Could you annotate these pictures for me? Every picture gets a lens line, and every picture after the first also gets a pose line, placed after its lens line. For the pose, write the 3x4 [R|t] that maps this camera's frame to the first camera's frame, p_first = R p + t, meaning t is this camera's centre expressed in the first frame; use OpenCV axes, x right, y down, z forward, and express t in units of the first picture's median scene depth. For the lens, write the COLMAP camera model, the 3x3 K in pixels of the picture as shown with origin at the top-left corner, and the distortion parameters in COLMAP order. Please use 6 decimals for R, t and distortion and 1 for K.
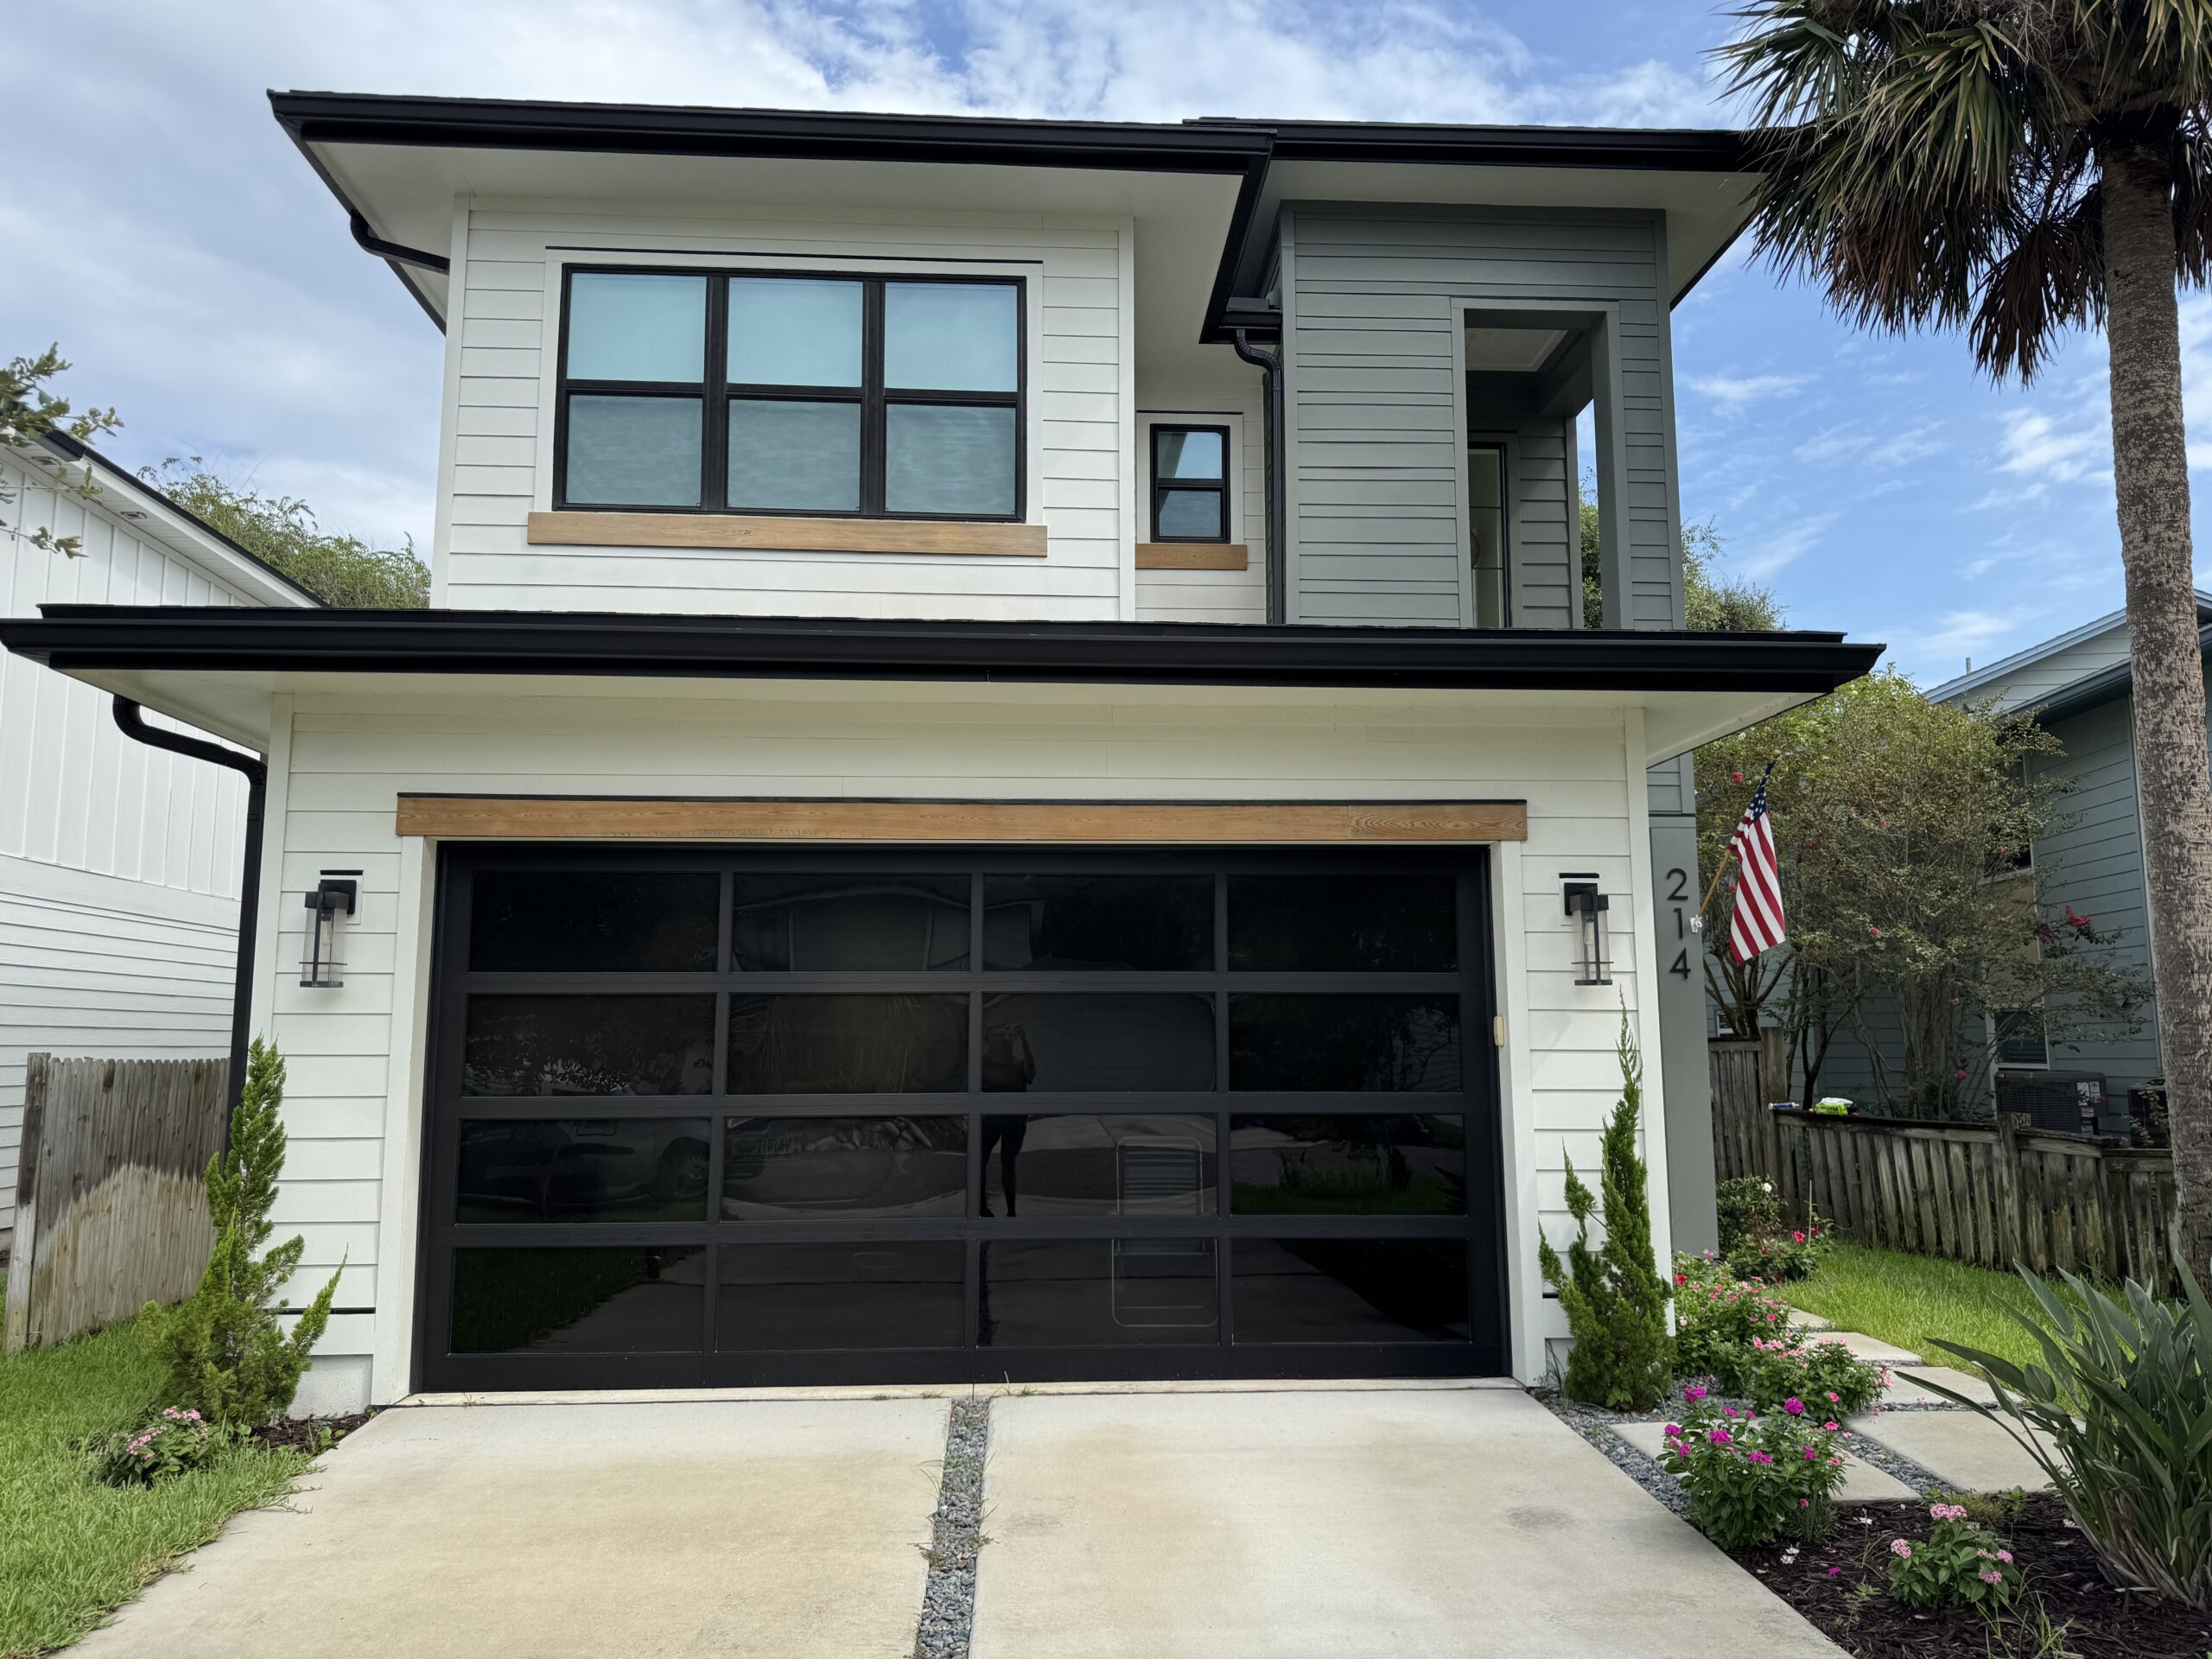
lens RADIAL K [[1493.0, 0, 1106.0], [0, 1493.0, 829.5], [0, 0, 1]] dist [0.071497, -0.124576]
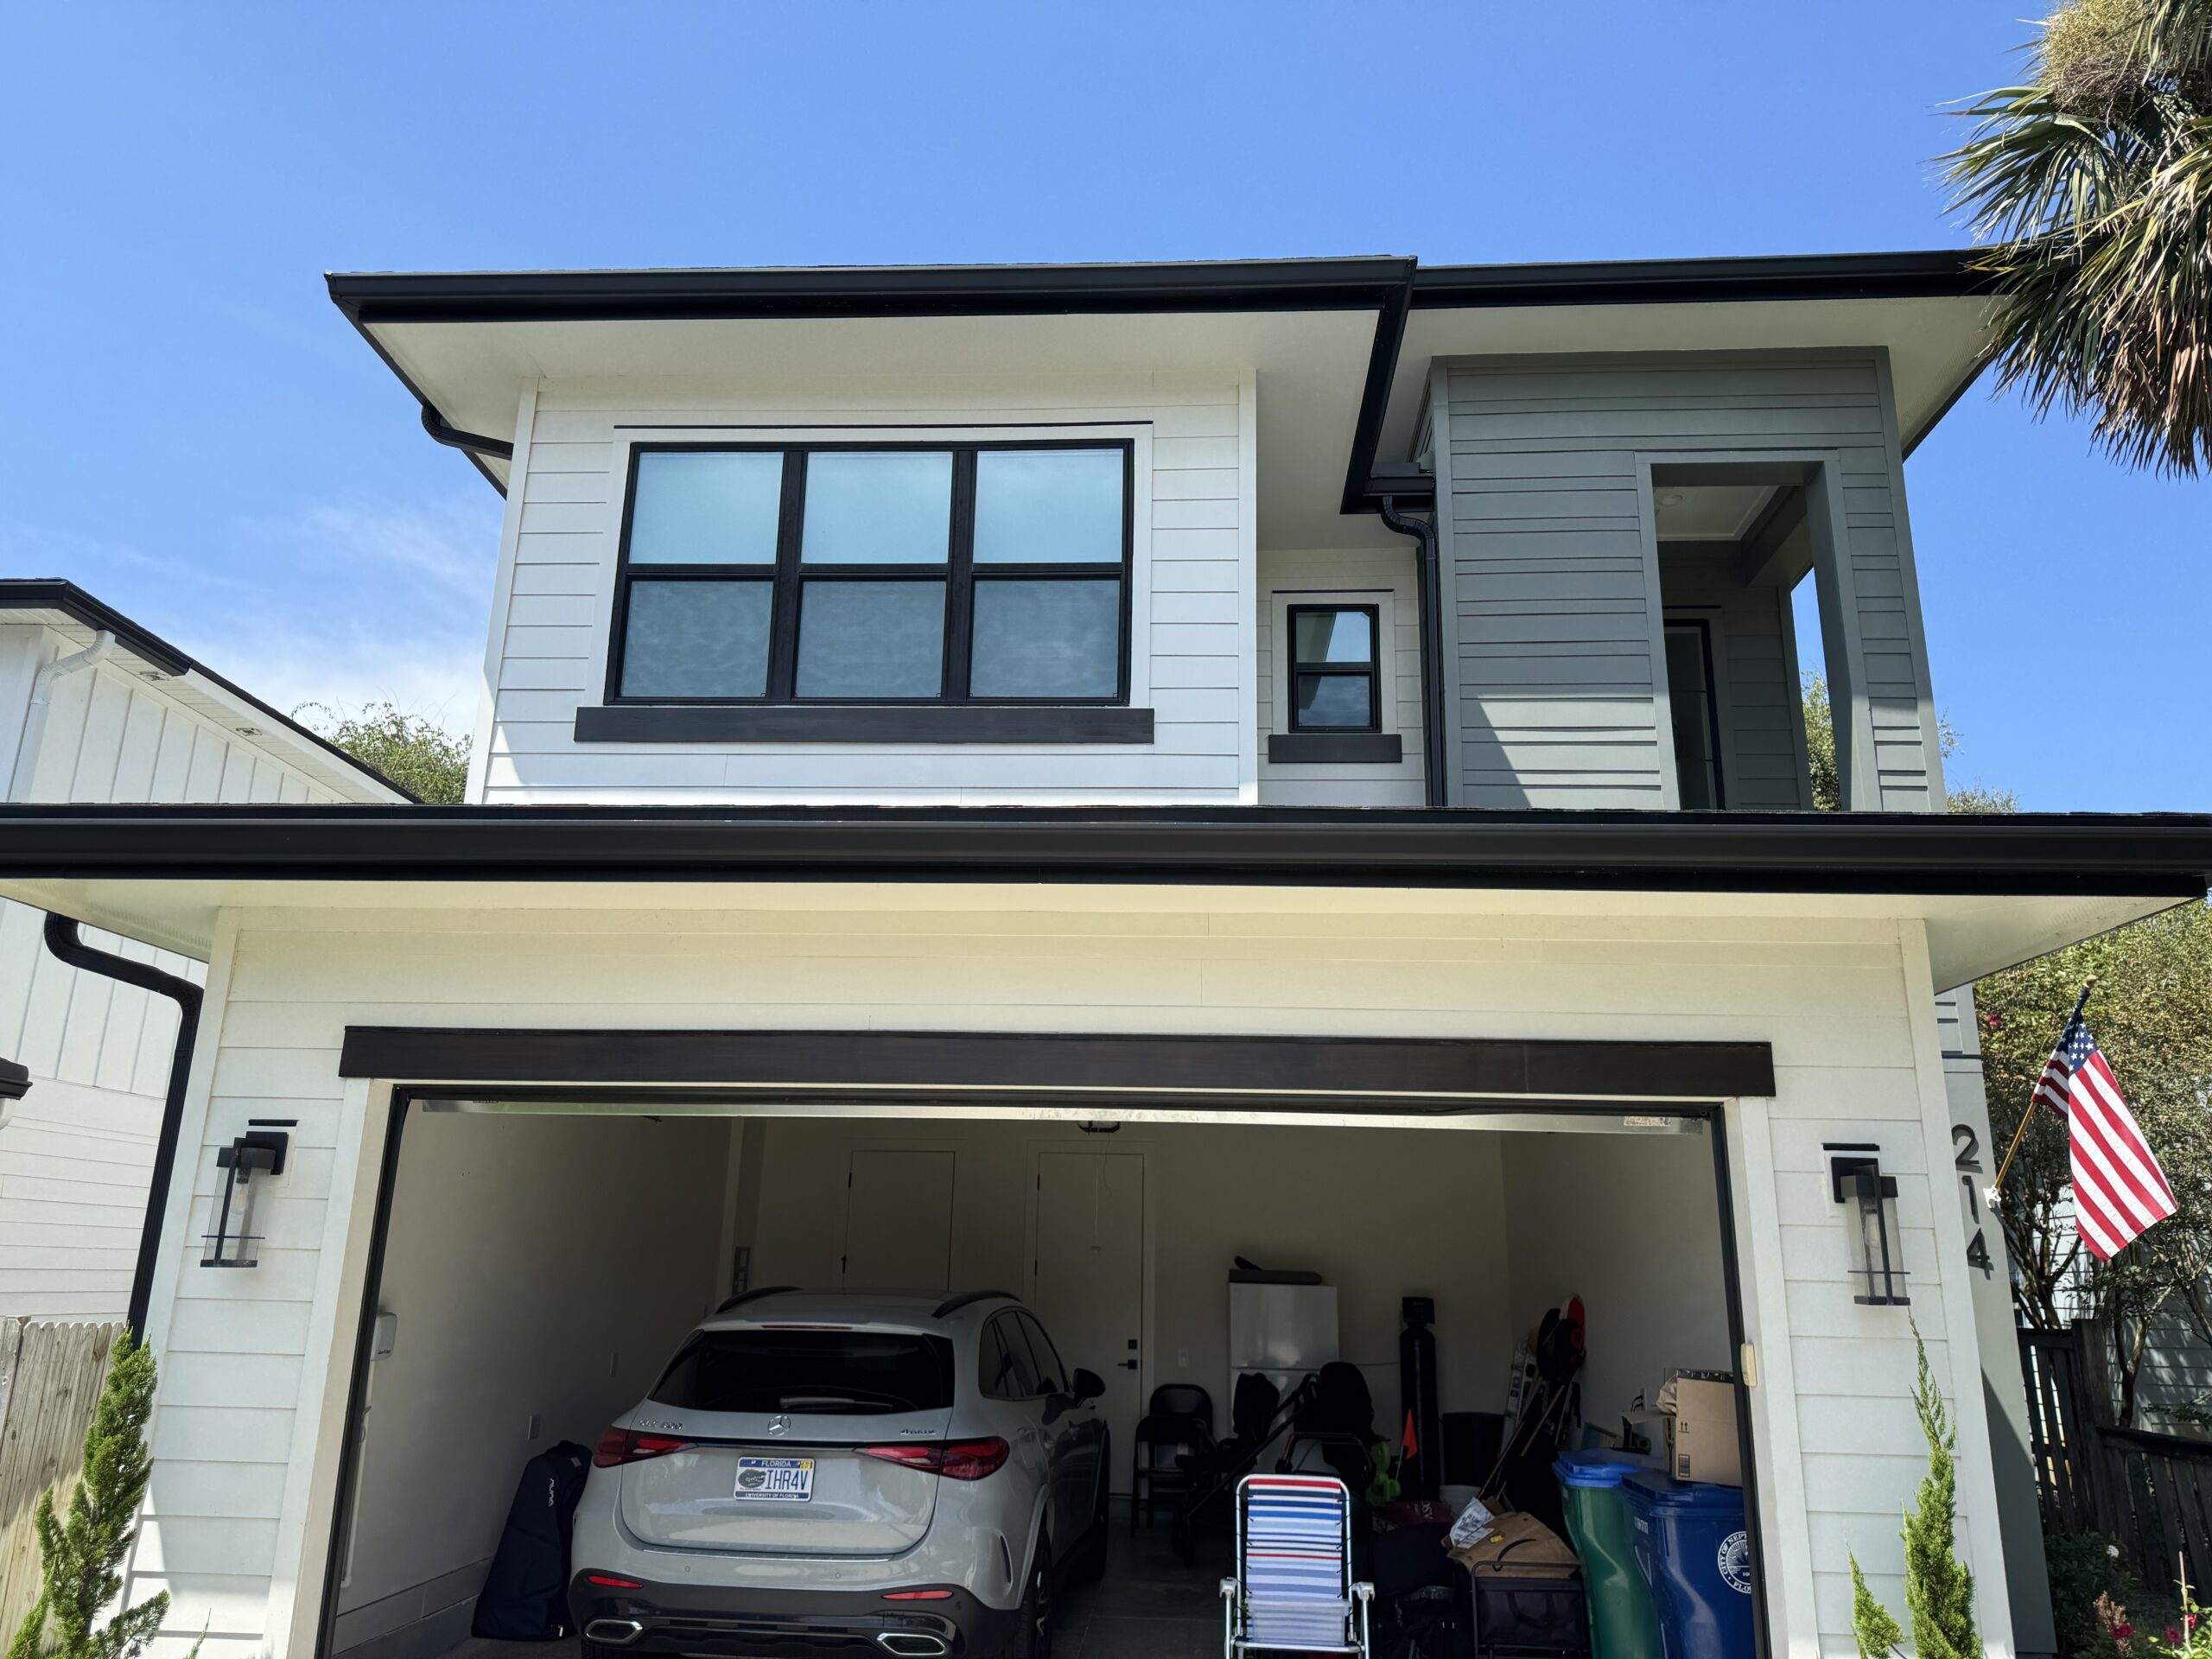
lens RADIAL K [[1491.0, 0, 1106.0], [0, 1491.0, 829.5], [0, 0, 1]] dist [0.068257, -0.090512]
pose [[0.992116, -0.010904, -0.124851, 0.038469], [-0.007721, 0.988997, -0.147732, -0.008632], [0.125088, 0.147531, 0.981115, 0.166843]]
